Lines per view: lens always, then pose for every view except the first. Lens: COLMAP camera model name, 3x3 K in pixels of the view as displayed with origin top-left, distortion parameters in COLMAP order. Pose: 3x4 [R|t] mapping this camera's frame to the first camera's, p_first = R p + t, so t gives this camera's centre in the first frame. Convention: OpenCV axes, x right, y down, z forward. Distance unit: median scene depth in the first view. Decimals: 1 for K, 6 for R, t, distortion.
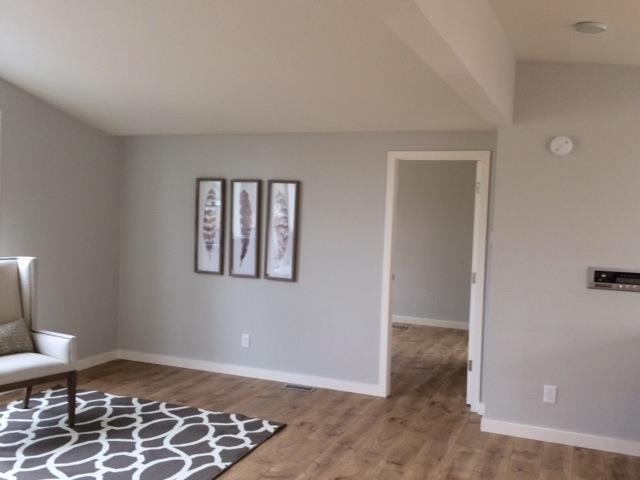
lens RADIAL K [[627.6, 0, 313.3], [0, 627.6, 241.7], [0, 0, 1]] dist [0.050839, 0.000000]
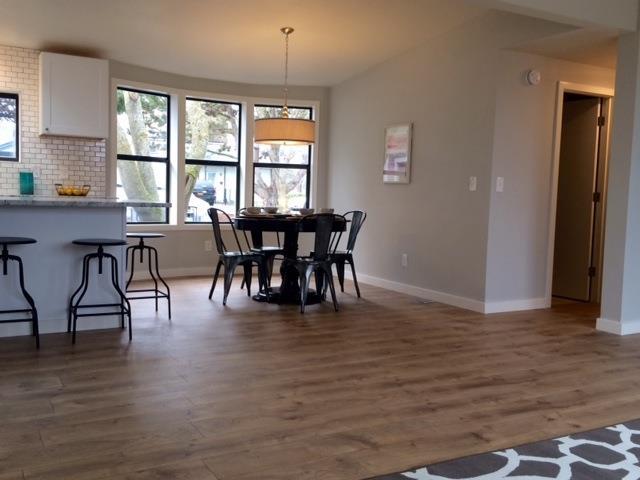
lens RADIAL K [[627.6, 0, 321.0], [0, 627.6, 243.2], [0, 0, 1]] dist [0.050839, 0.000000]
pose [[-0.787458, -0.107964, 0.606839, -0.360149], [-0.024208, 0.989197, 0.144577, 0.052076], [-0.615892, 0.099158, -0.781565, 1.325176]]
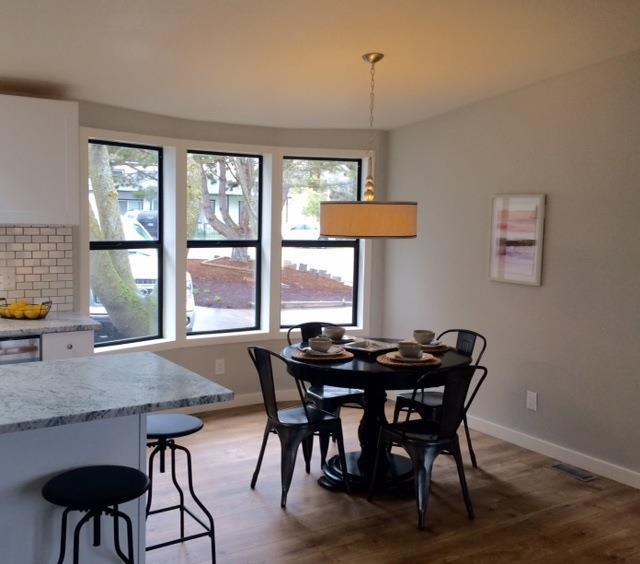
lens RADIAL K [[715.9, 0, 308.3], [0, 715.9, 281.5], [0, 0, 1]] dist [0.037850, 0.000000]
pose [[-0.815863, -0.105606, 0.568521, 0.049357], [-0.017177, 0.987174, 0.158723, -0.054449], [-0.577991, 0.119731, -0.807212, 1.132386]]
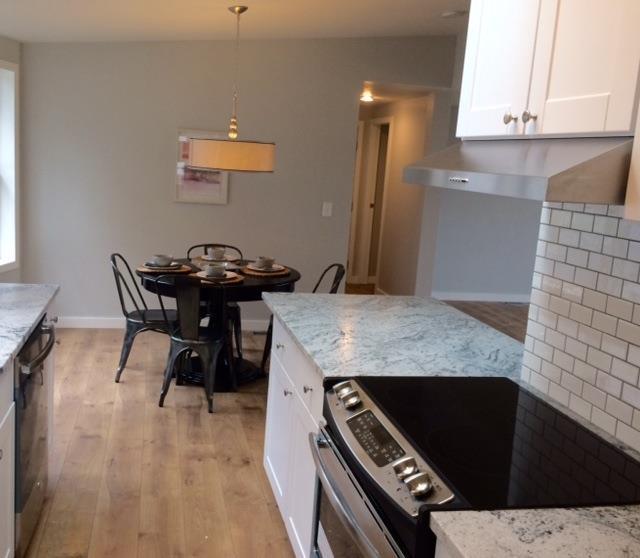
lens RADIAL K [[678.9, 0, 284.6], [0, 678.9, 272.5], [0, 0, 1]] dist [0.093662, 0.000000]
pose [[-0.834190, 0.004297, -0.551461, 1.036326], [-0.122060, 0.973730, 0.192226, -0.020912], [0.537800, 0.227665, -0.811751, 1.233824]]
